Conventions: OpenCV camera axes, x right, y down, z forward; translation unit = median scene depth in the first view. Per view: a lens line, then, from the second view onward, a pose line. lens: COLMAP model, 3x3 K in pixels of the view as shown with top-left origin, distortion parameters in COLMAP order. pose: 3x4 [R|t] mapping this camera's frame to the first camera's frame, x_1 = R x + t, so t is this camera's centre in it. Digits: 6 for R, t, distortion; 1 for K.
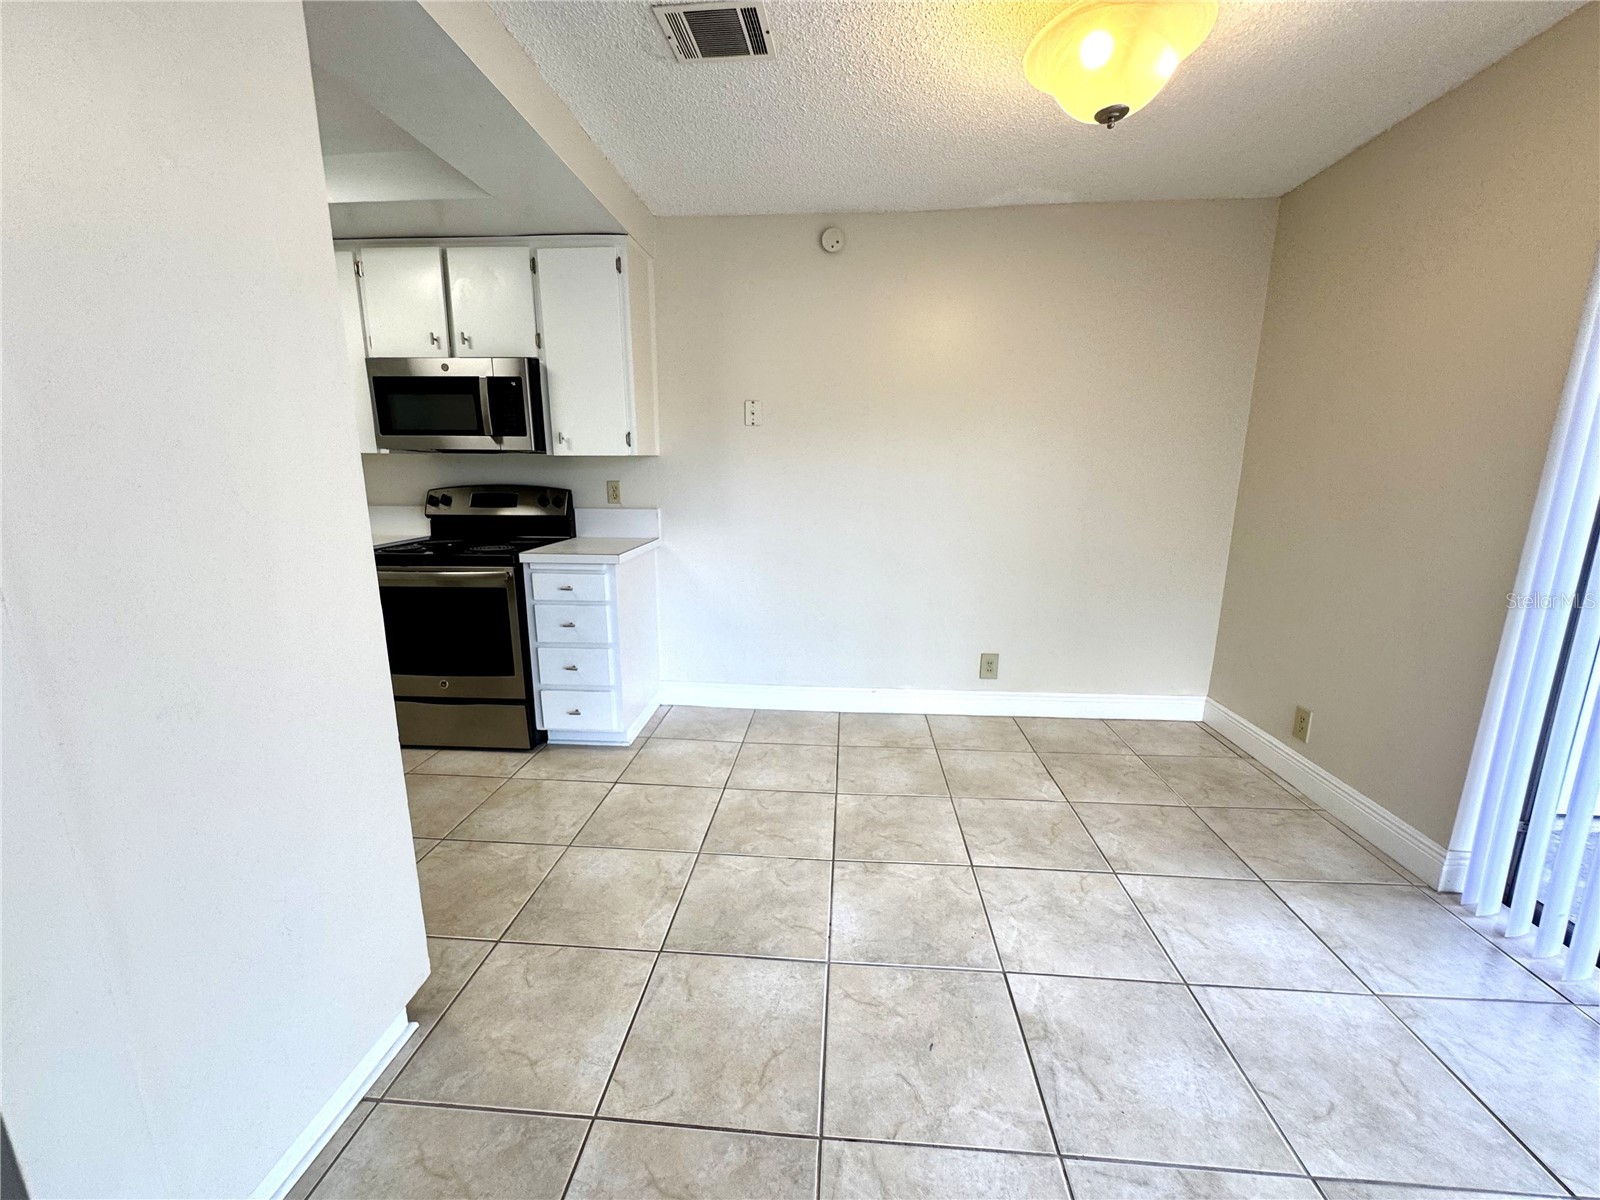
lens RADIAL K [[654.3, 0, 800.0], [0, 654.3, 600.0], [0, 0, 1]] dist [0.001750, 0.000088]
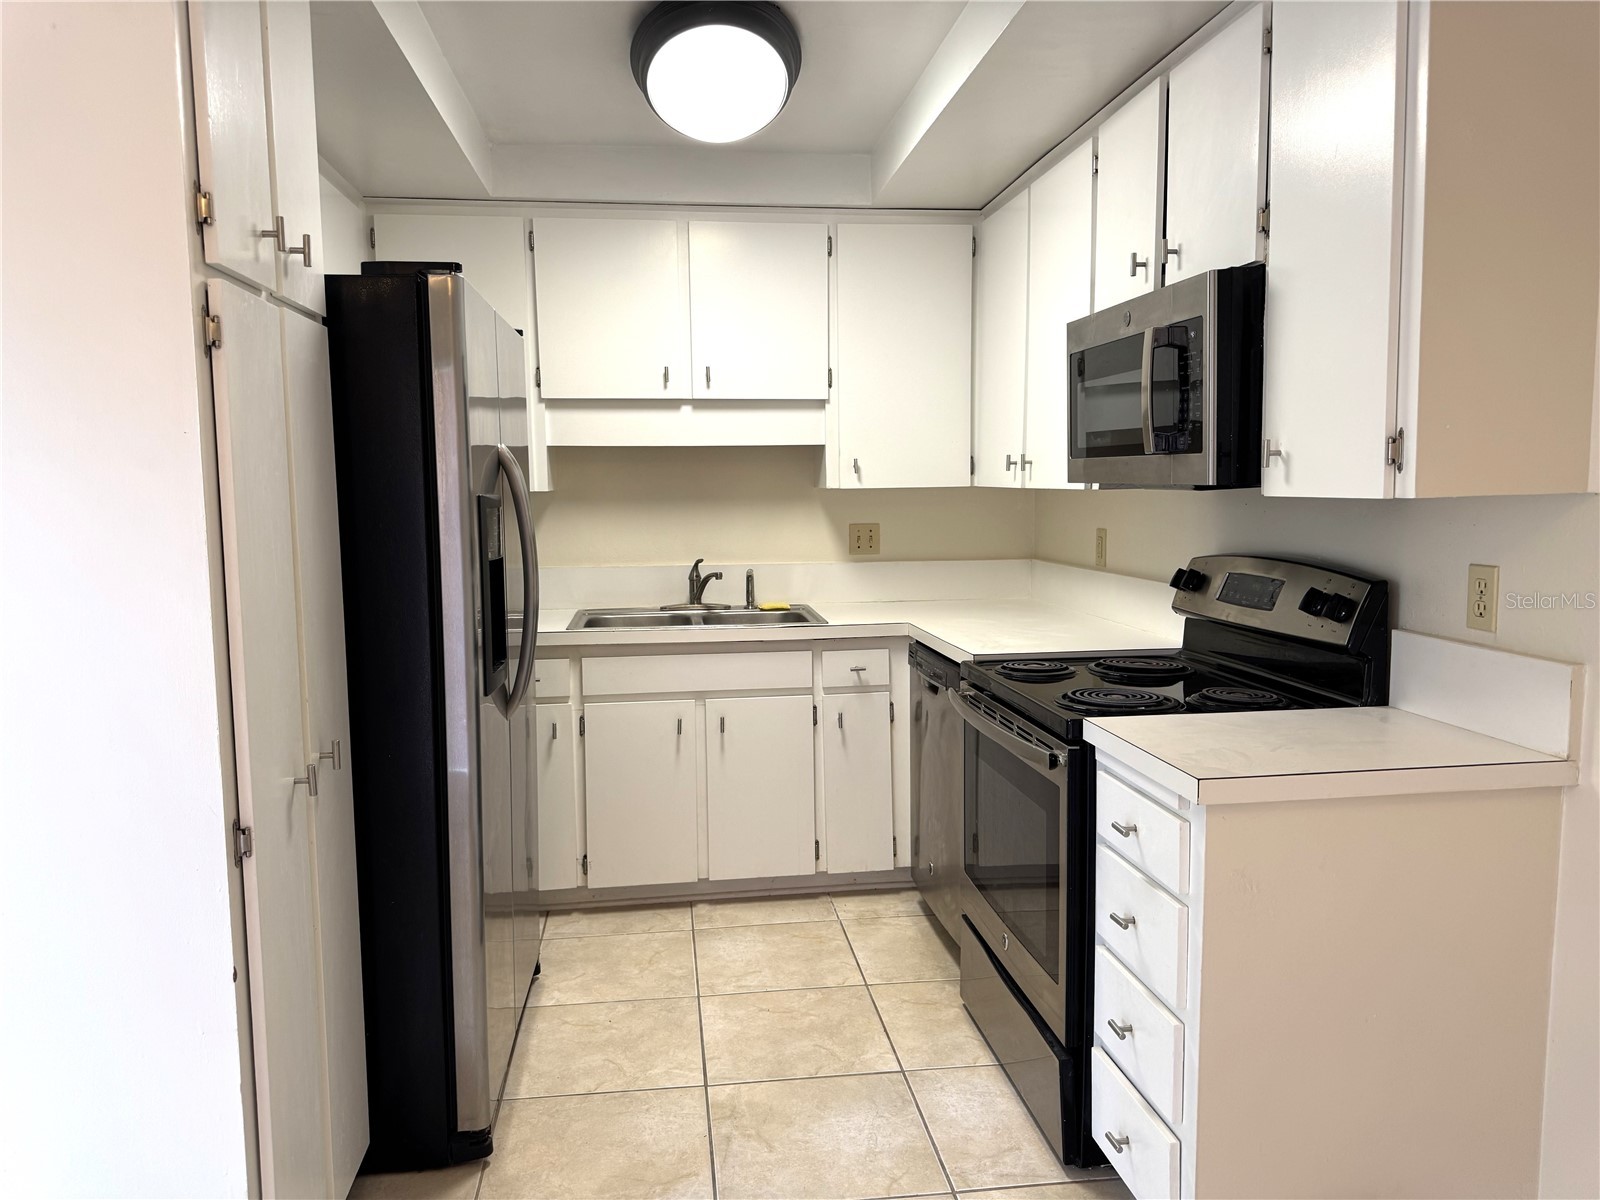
lens RADIAL K [[1134.6, 0, 800.0], [0, 1134.6, 600.0], [0, 0, 1]] dist [0.113836, -0.167378]
pose [[0.199265, 0.096622, -0.975171, 0.263021], [-0.186122, 0.980745, 0.059143, -0.151921], [0.962108, 0.169716, 0.213412, 0.605602]]
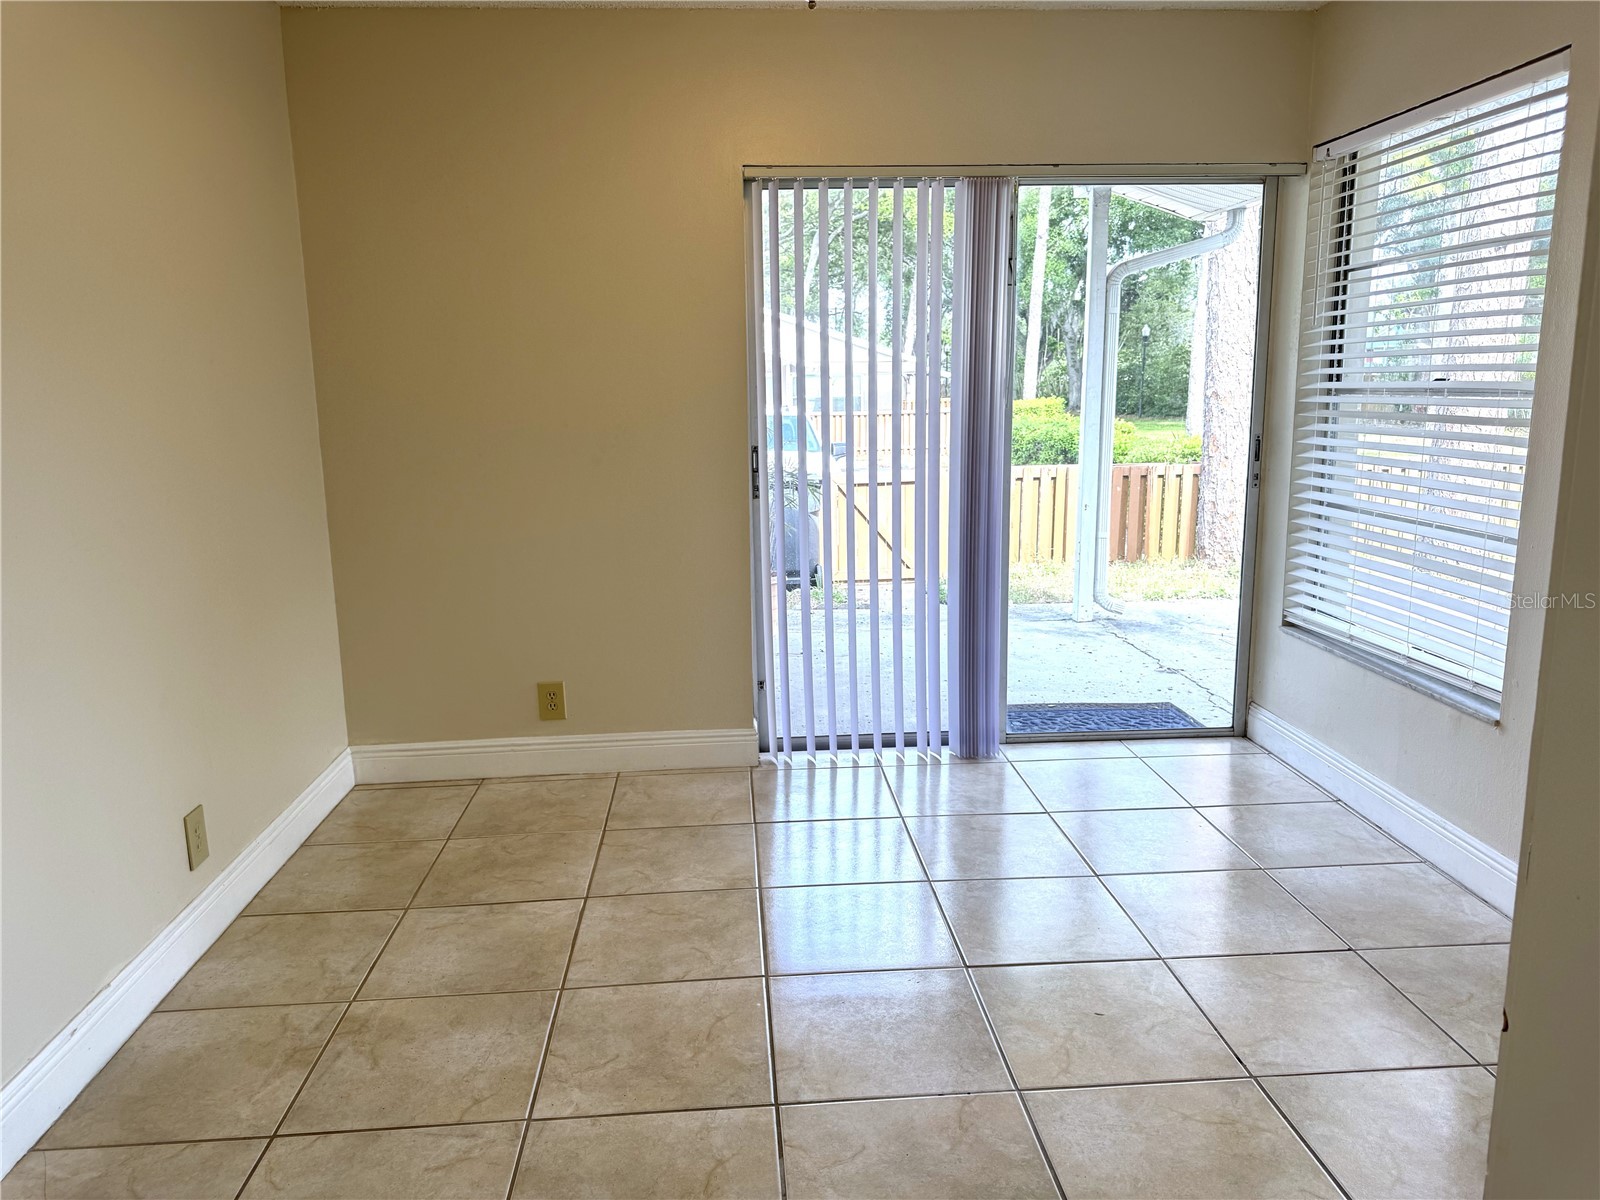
lens RADIAL K [[1134.6, 0, 800.0], [0, 1134.6, 600.0], [0, 0, 1]] dist [0.113836, -0.167378]
pose [[-0.145344, -0.186949, 0.971558, -0.589408], [0.218140, 0.951765, 0.215773, -0.156737], [-0.965034, 0.243297, -0.097552, 0.691746]]
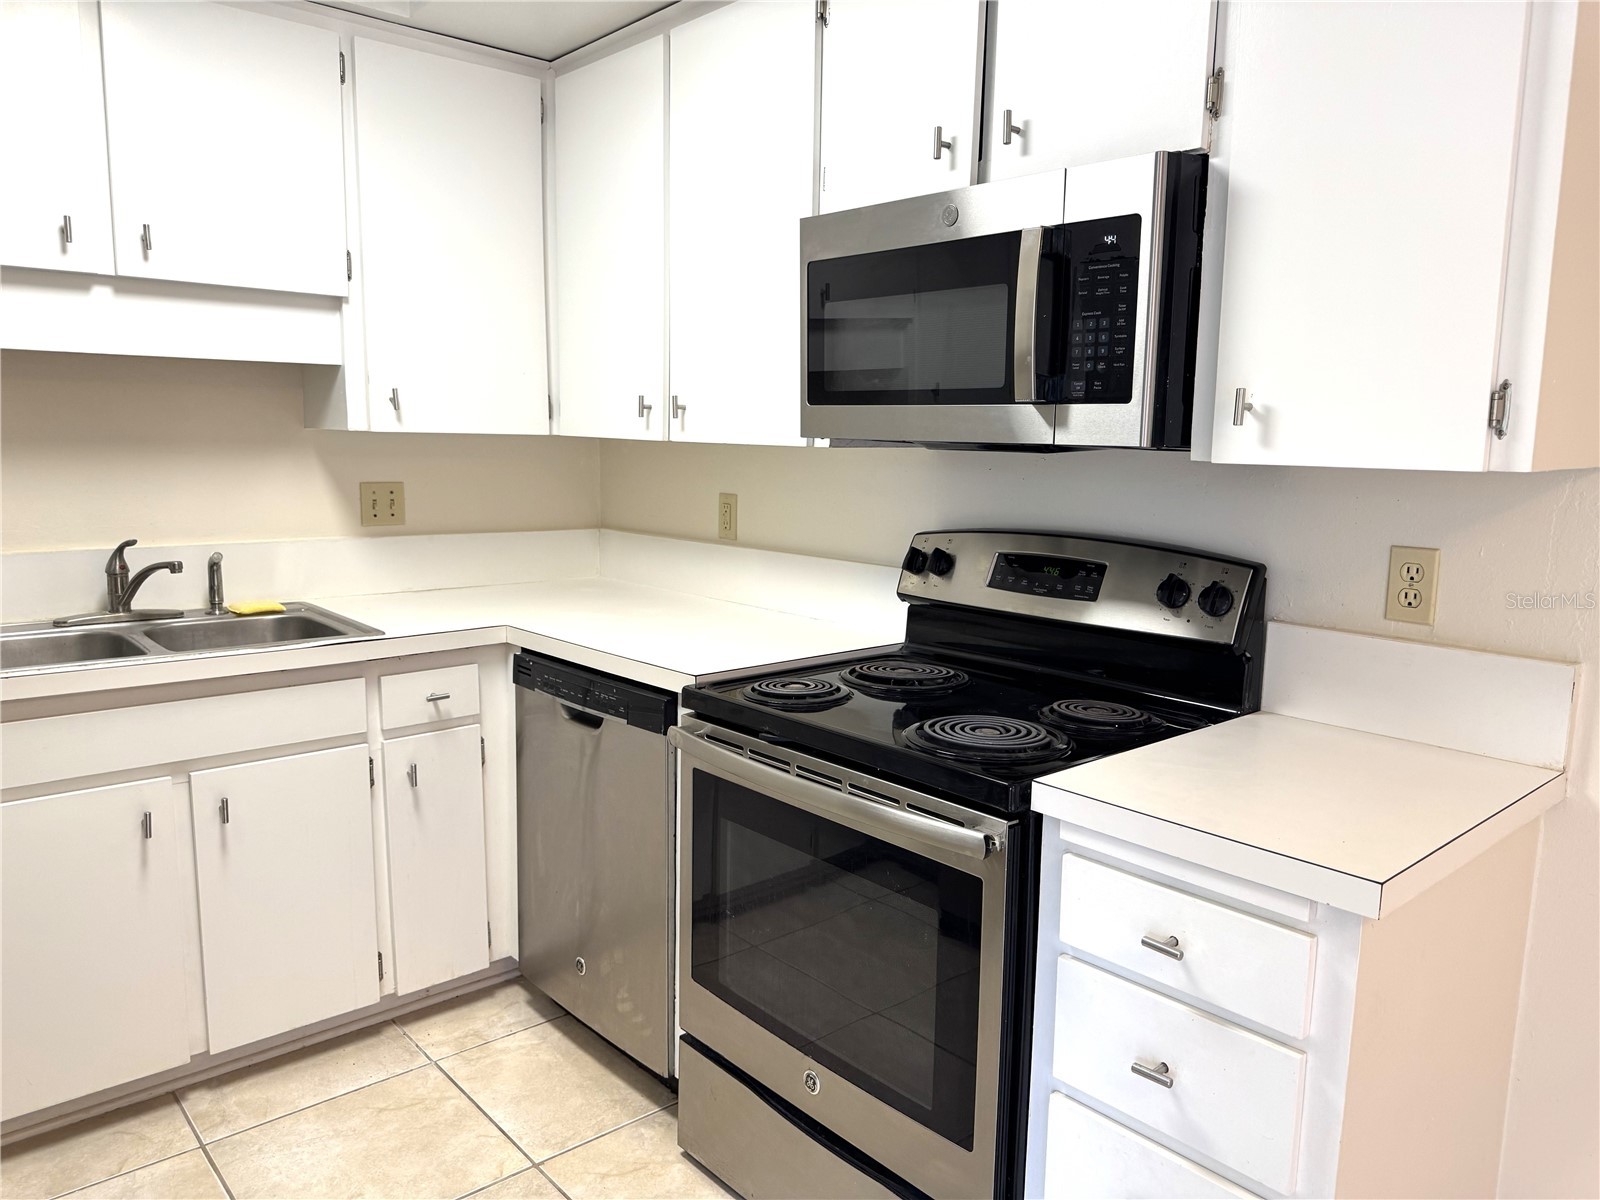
lens RADIAL K [[1134.6, 0, 800.0], [0, 1134.6, 600.0], [0, 0, 1]] dist [0.113836, -0.167378]
pose [[0.712169, 0.112248, -0.692977, -0.136907], [-0.157138, 0.987575, -0.001524, -0.130312], [0.684196, 0.109978, 0.720959, 0.501683]]
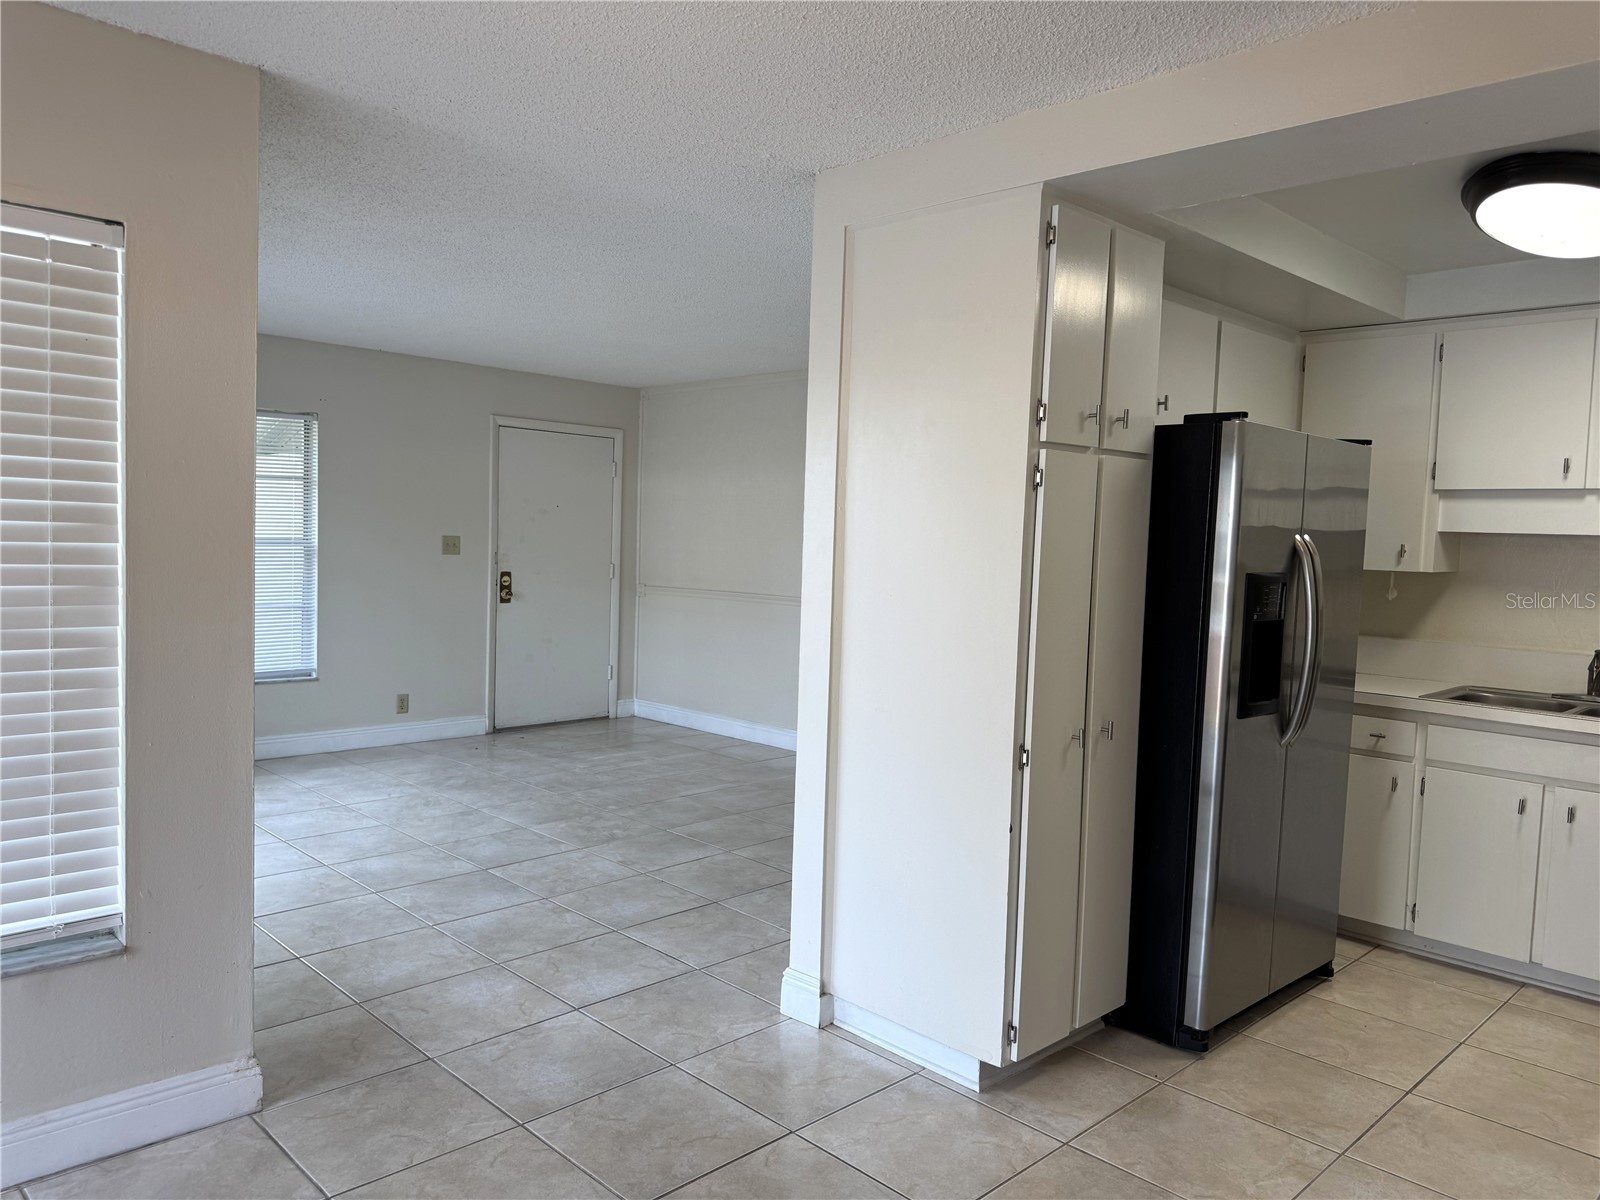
lens RADIAL K [[1134.6, 0, 800.0], [0, 1134.6, 600.0], [0, 0, 1]] dist [0.113836, -0.167378]
pose [[-0.657607, 0.020584, -0.753080, 0.538785], [-0.186165, 0.964185, 0.188918, -0.234337], [0.729997, 0.264431, -0.630222, 0.922846]]
